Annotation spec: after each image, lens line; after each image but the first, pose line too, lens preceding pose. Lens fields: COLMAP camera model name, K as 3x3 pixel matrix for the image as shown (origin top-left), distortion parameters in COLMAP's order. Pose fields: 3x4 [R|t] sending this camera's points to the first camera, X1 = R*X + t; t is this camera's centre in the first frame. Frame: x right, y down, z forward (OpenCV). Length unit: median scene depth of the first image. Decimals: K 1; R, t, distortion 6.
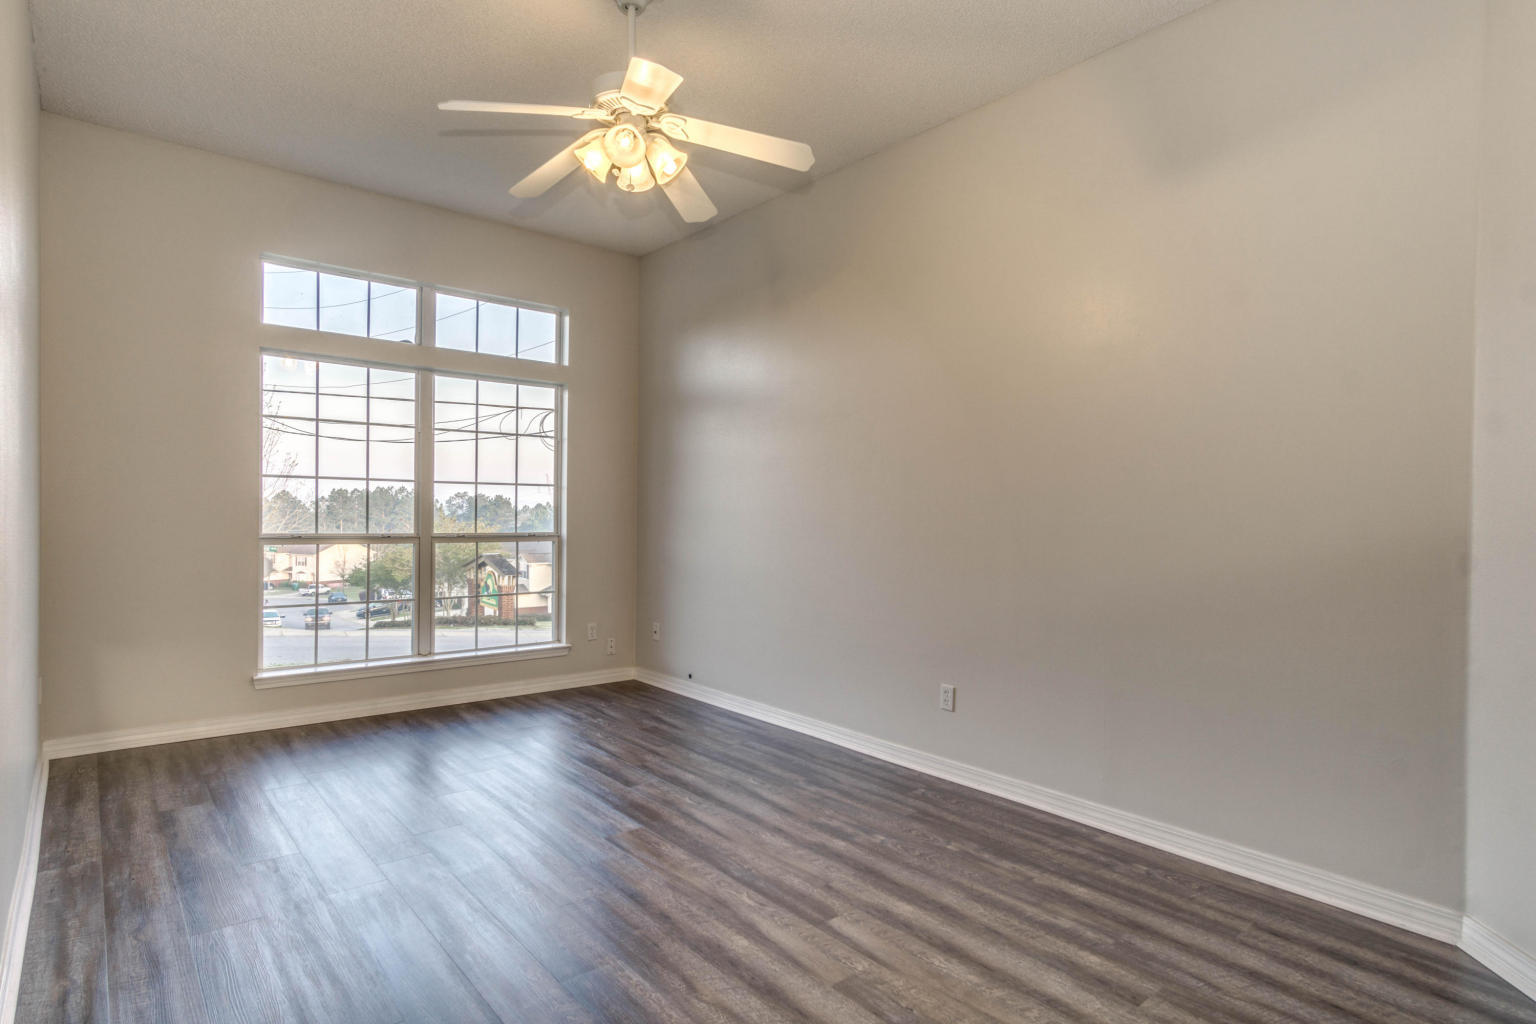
lens RADIAL K [[817.2, 0, 763.6], [0, 817.2, 522.5], [0, 0, 1]] dist [0.004881, 0.002450]
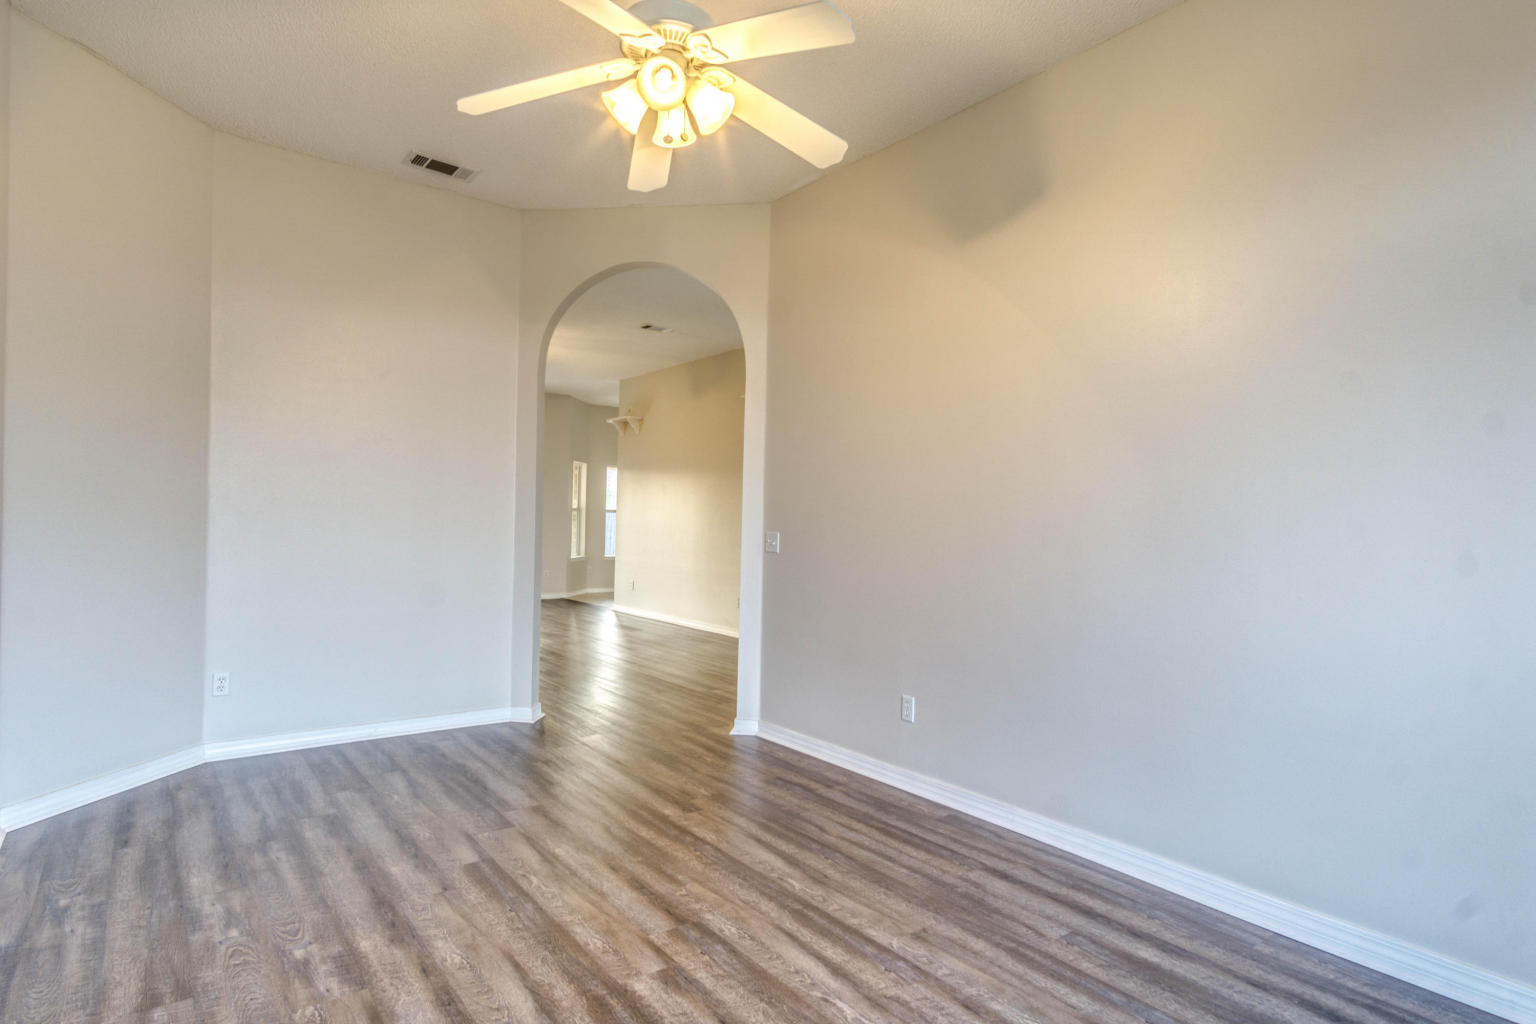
lens RADIAL K [[817.2, 0, 763.6], [0, 817.2, 522.5], [0, 0, 1]] dist [0.004881, 0.002450]
pose [[-0.998505, -0.036844, 0.040376, -0.292709], [-0.036208, 0.999210, 0.016382, -0.026628], [-0.040948, 0.014896, -0.999050, 1.745696]]
